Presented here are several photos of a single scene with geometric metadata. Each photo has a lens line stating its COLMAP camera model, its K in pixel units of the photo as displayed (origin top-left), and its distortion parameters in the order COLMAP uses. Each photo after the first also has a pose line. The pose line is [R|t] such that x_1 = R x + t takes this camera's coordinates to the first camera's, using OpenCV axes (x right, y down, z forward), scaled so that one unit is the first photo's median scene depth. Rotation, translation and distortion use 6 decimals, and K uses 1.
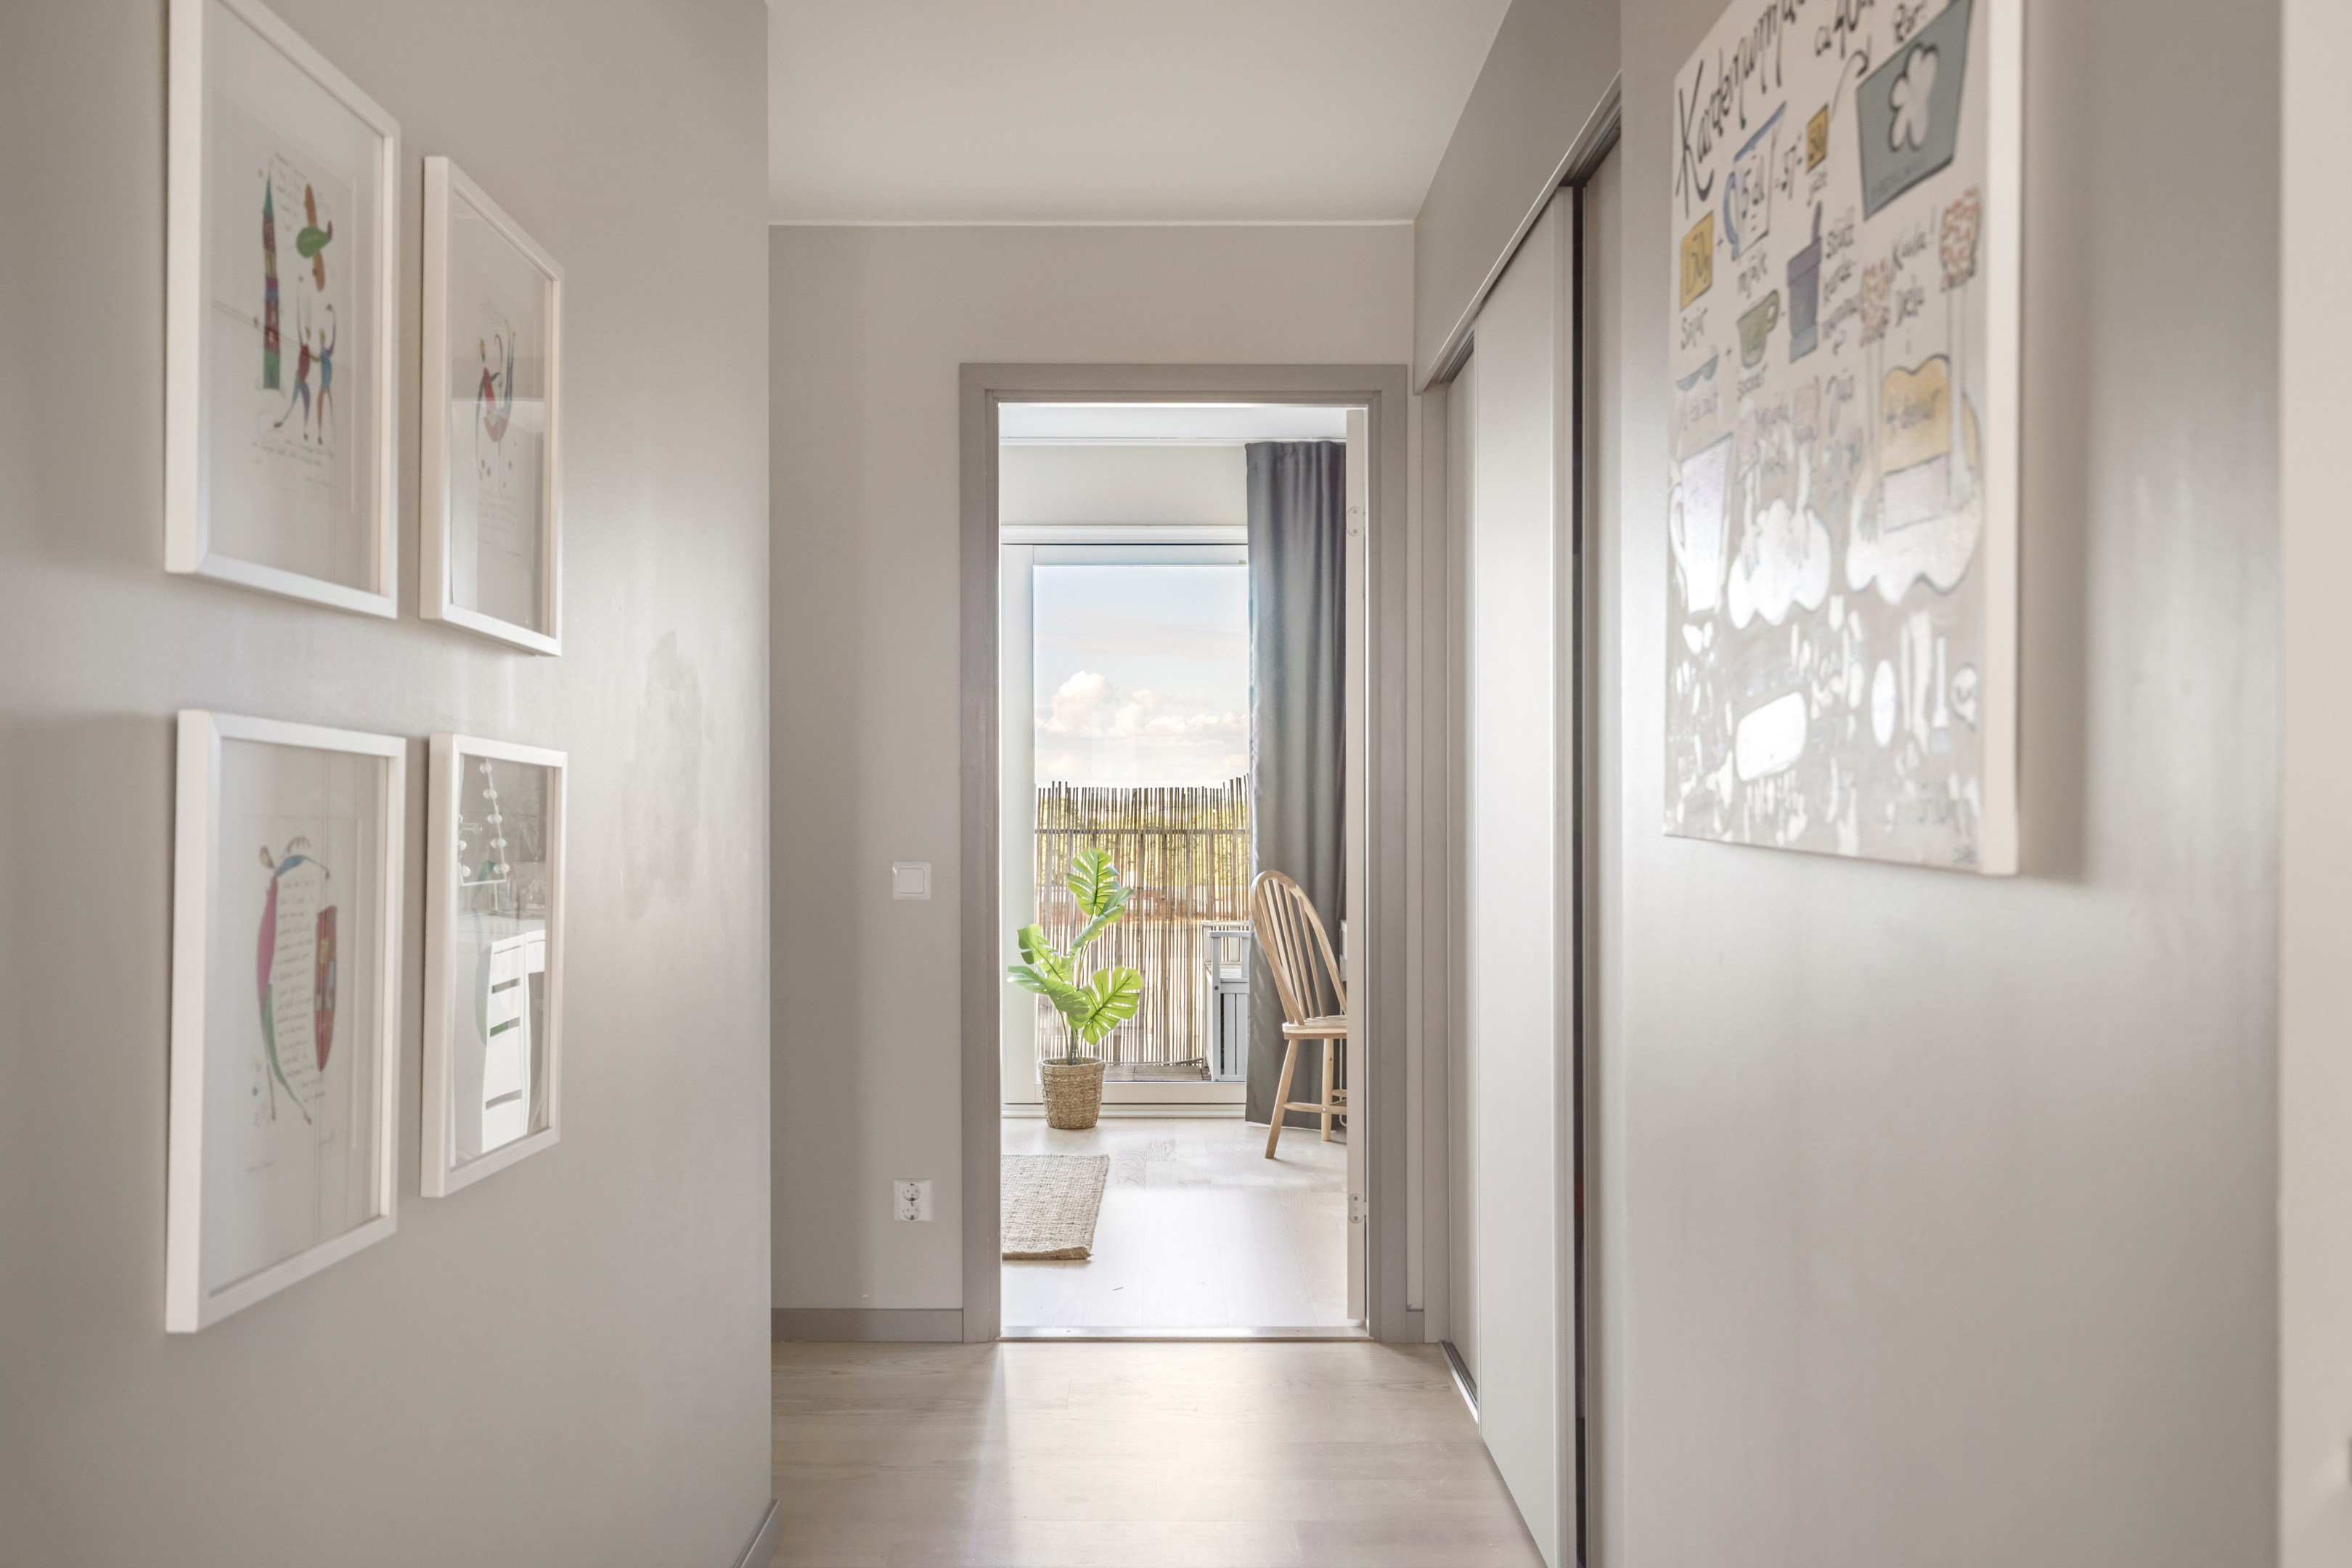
lens RADIAL K [[1998.9, 0, 1192.1], [0, 1998.9, 805.6], [0, 0, 1]] dist [-0.001589, 0.007294]
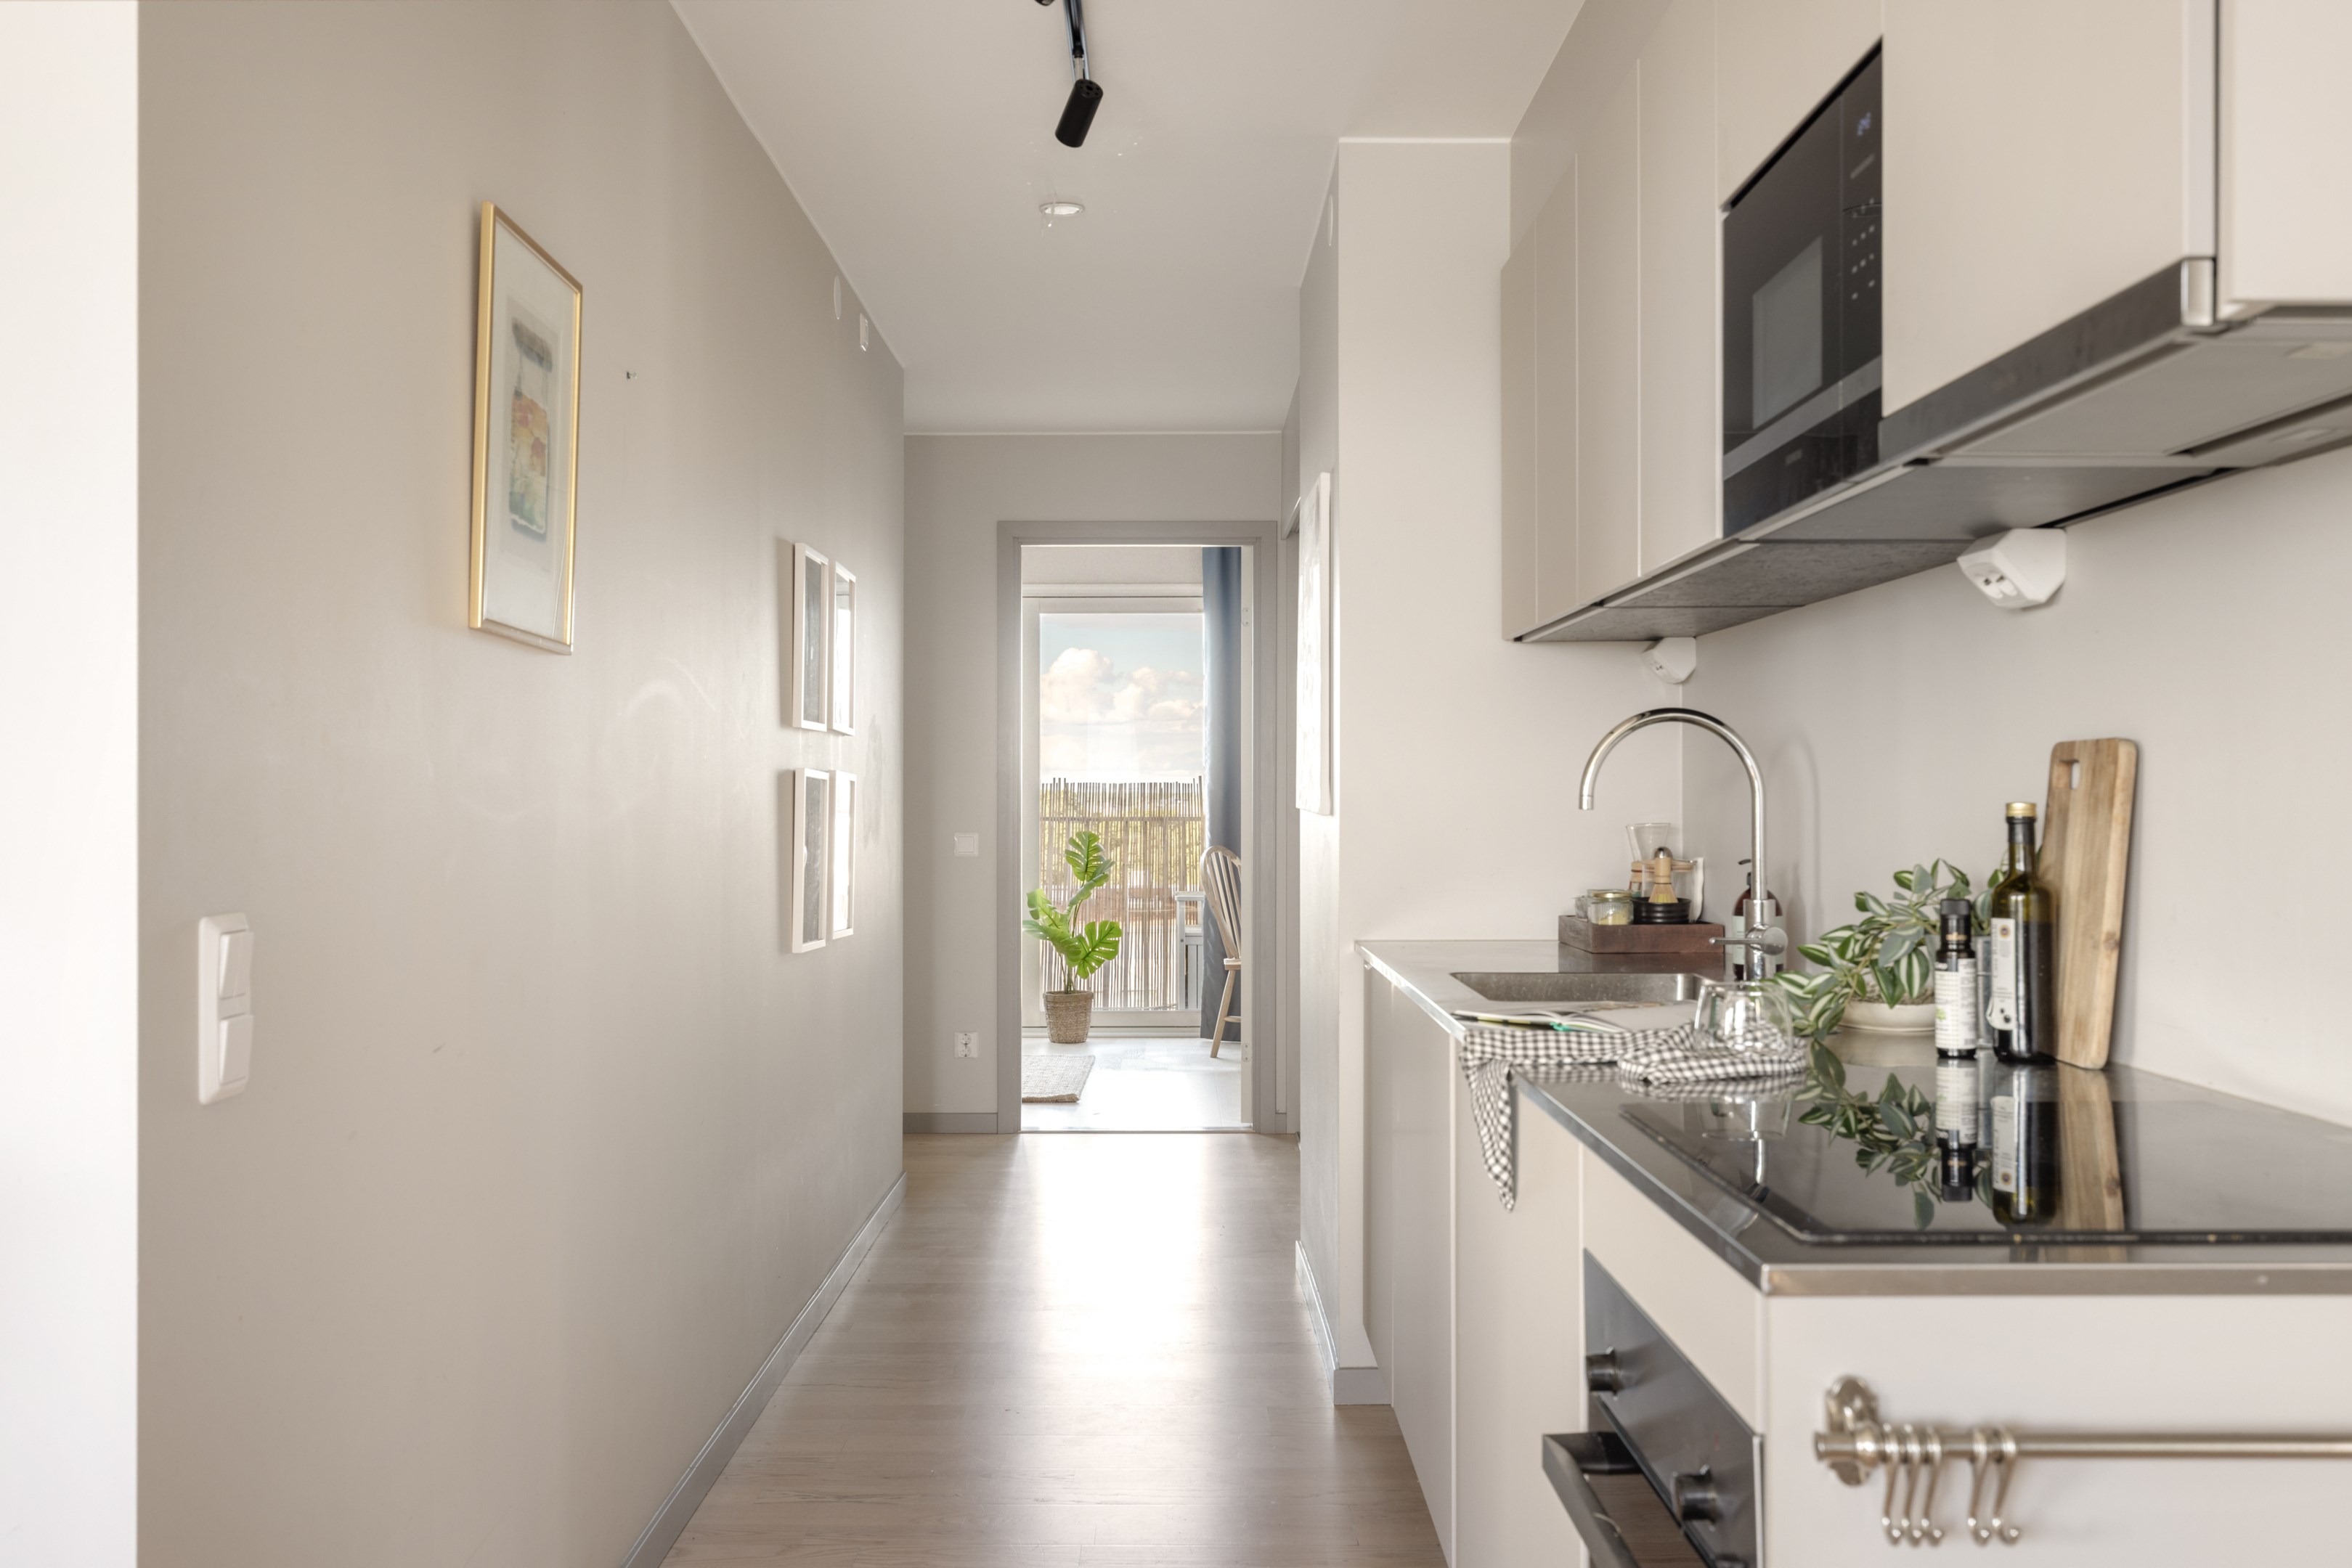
lens RADIAL K [[2255.3, 0, 1165.0], [0, 2255.3, 787.1], [0, 0, 1]] dist [0.072391, 0.000000]
pose [[0.999806, -0.000480, -0.019714, 0.037261], [0.000375, 0.999986, -0.005351, 0.001225], [0.019716, 0.005343, 0.999791, -0.550910]]
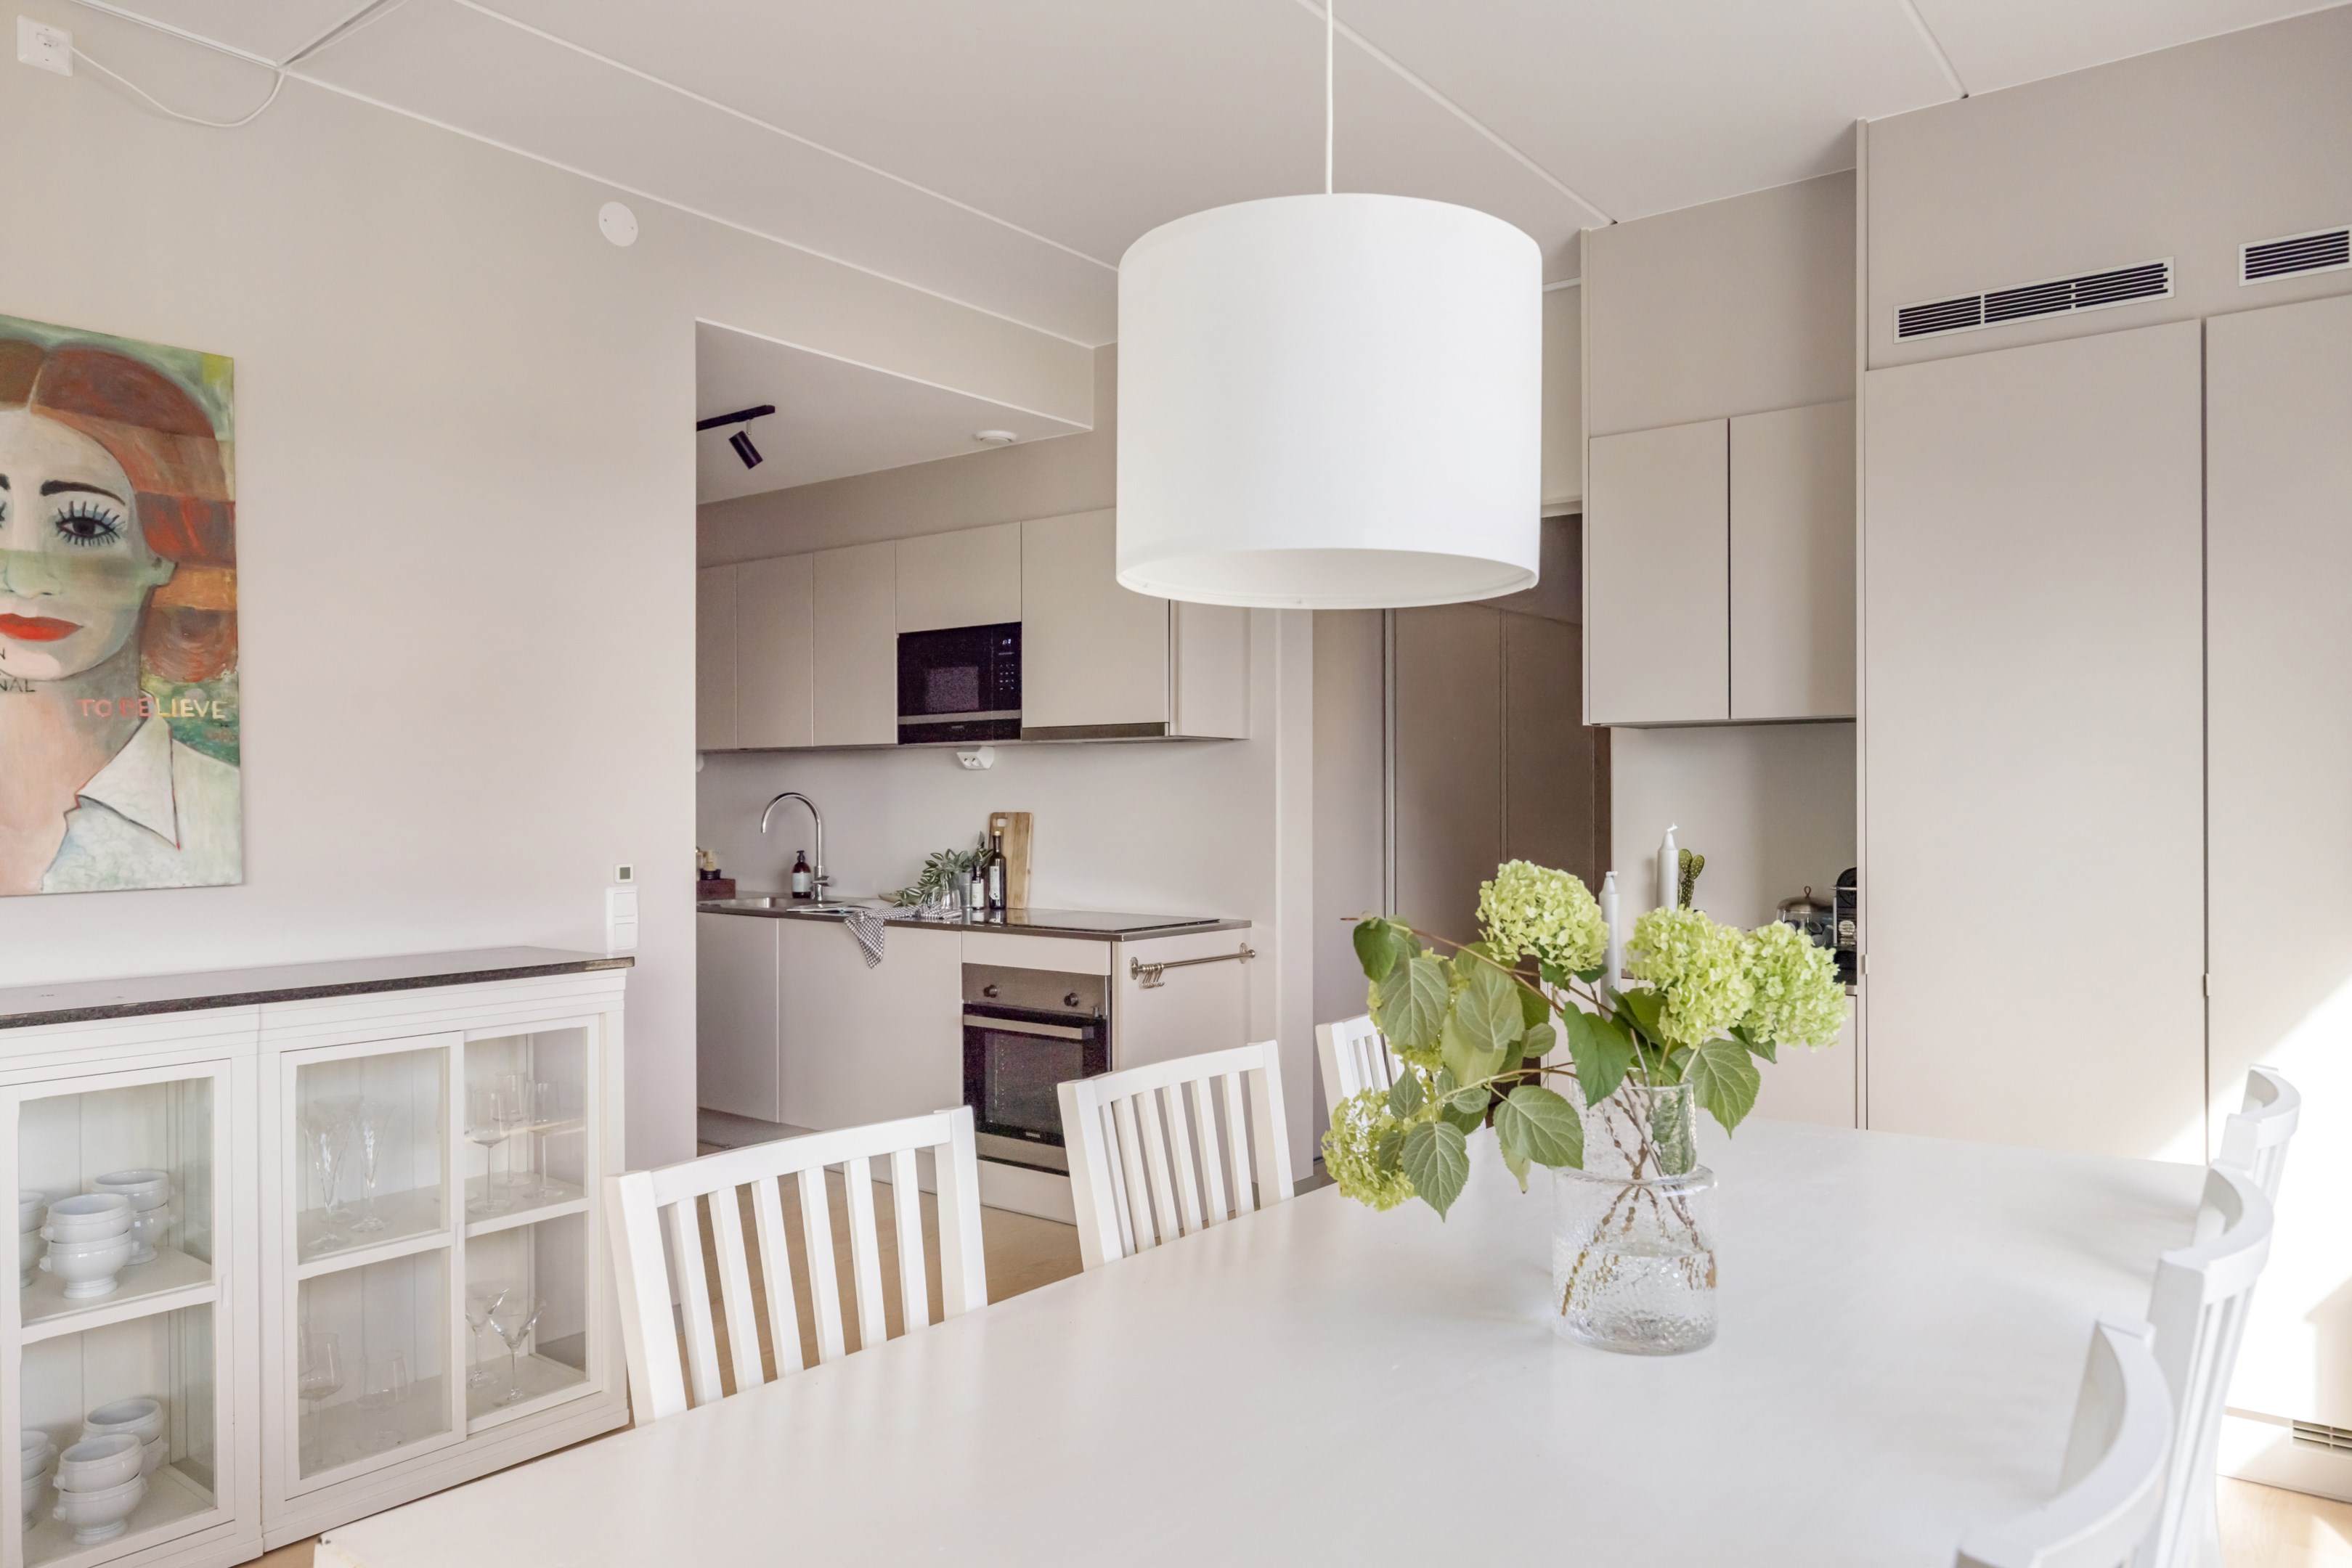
lens RADIAL K [[1589.6, 0, 1172.5], [0, 1589.6, 809.1], [0, 0, 1]] dist [0.013692, 0.000546]
pose [[0.631747, -0.004147, 0.775163, -0.450017], [0.000253, 0.999987, 0.005144, -0.014969], [-0.775174, -0.003053, 0.631740, -0.801098]]
